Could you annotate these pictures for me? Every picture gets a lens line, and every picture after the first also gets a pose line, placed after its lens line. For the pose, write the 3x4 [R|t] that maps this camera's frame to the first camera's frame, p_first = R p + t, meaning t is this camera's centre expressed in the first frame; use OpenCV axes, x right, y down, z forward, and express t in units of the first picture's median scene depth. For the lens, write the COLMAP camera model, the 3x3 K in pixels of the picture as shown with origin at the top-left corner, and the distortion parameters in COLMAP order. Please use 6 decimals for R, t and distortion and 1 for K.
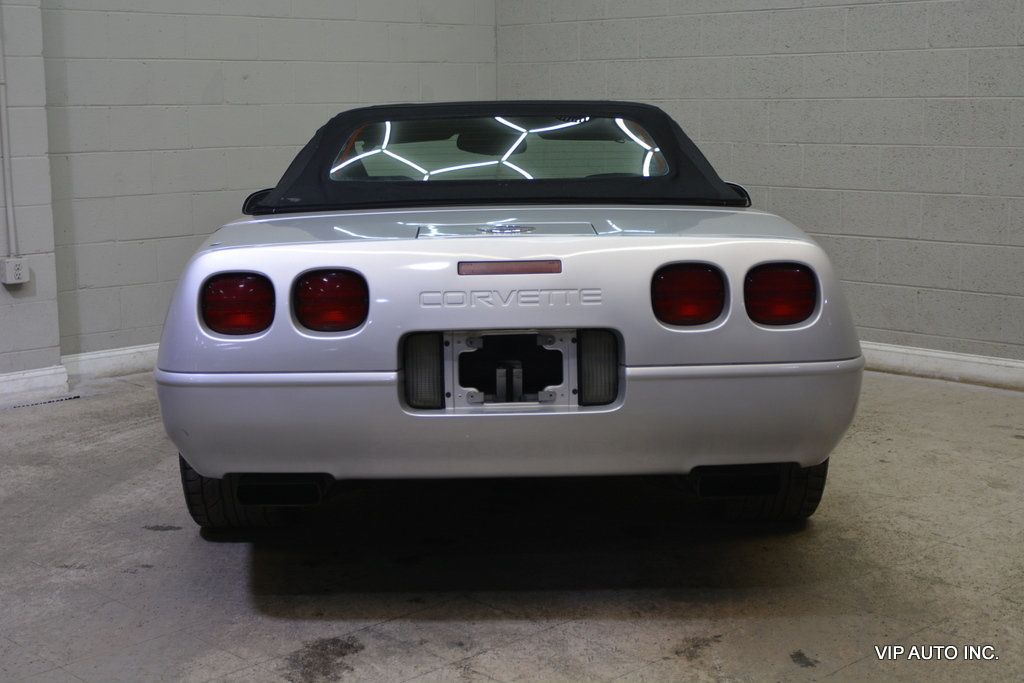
lens RADIAL K [[1444.9, 0, 513.3], [0, 1444.9, 394.4], [0, 0, 1]] dist [-0.022385, 0.000000]
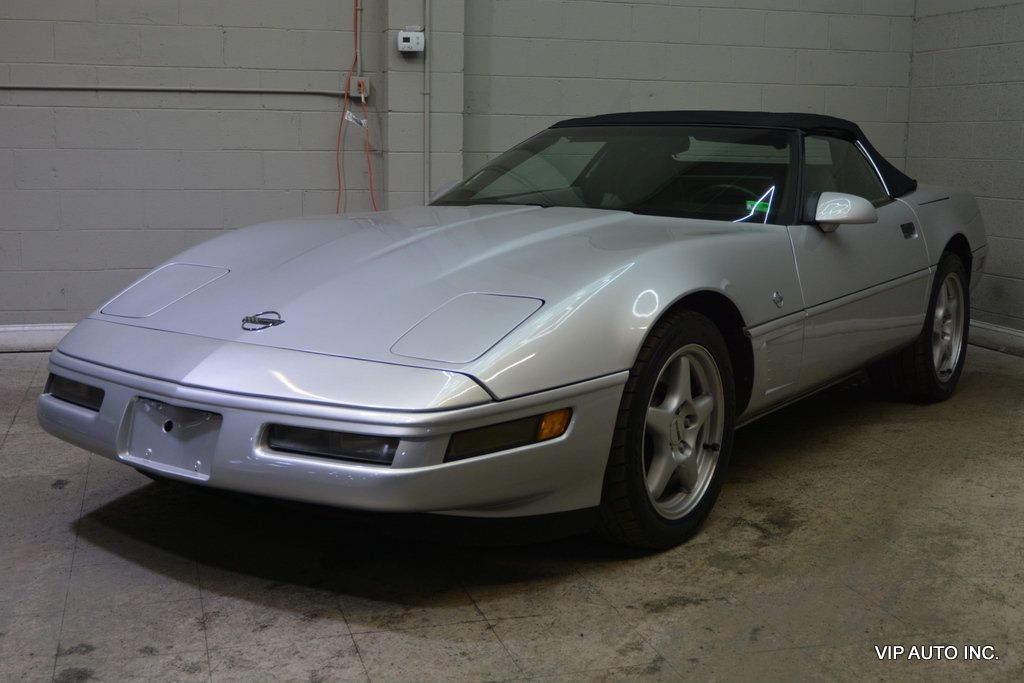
lens RADIAL K [[1260.6, 0, 505.4], [0, 1260.6, 318.2], [0, 0, 1]] dist [-0.019137, 0.000000]
pose [[0.879542, 0.087673, -0.467674, 0.326469], [-0.115183, 0.992876, -0.030491, 0.008062], [0.461669, 0.080686, 0.883375, 0.092011]]
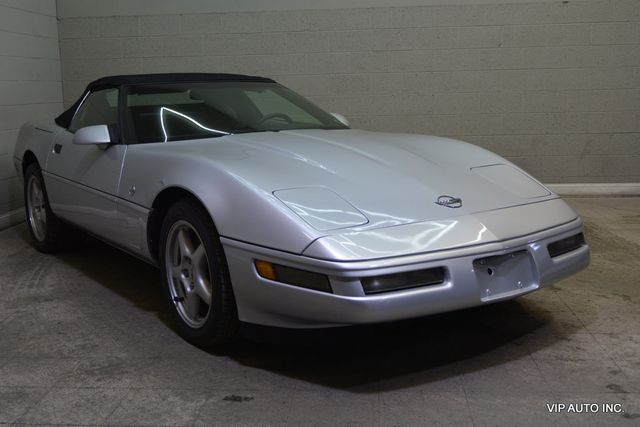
lens RADIAL K [[733.1, 0, 316.0], [0, 733.1, 220.4], [0, 0, 1]] dist [-0.018663, 0.000000]
pose [[0.754009, -0.124798, 0.644899, -0.705839], [0.147126, 0.988928, 0.019355, -0.011111], [-0.640175, 0.080288, 0.764022, 0.240398]]
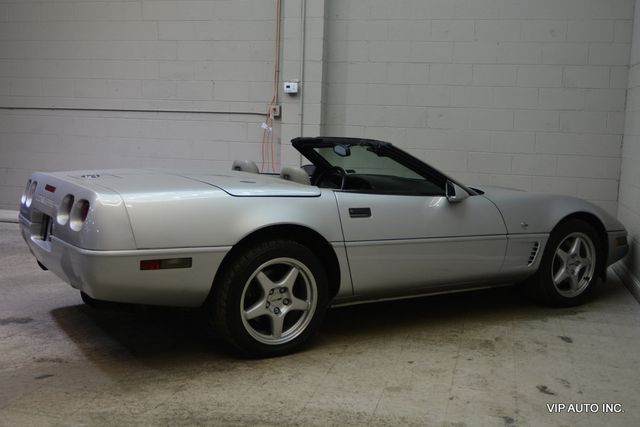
lens RADIAL K [[741.6, 0, 317.0], [0, 741.6, 216.6], [0, 0, 1]] dist [-0.016963, 0.000000]
pose [[0.513837, 0.139623, -0.846450, 0.993078], [-0.204262, 0.978203, 0.037359, -0.136621], [0.833216, 0.153701, 0.531157, 0.526260]]
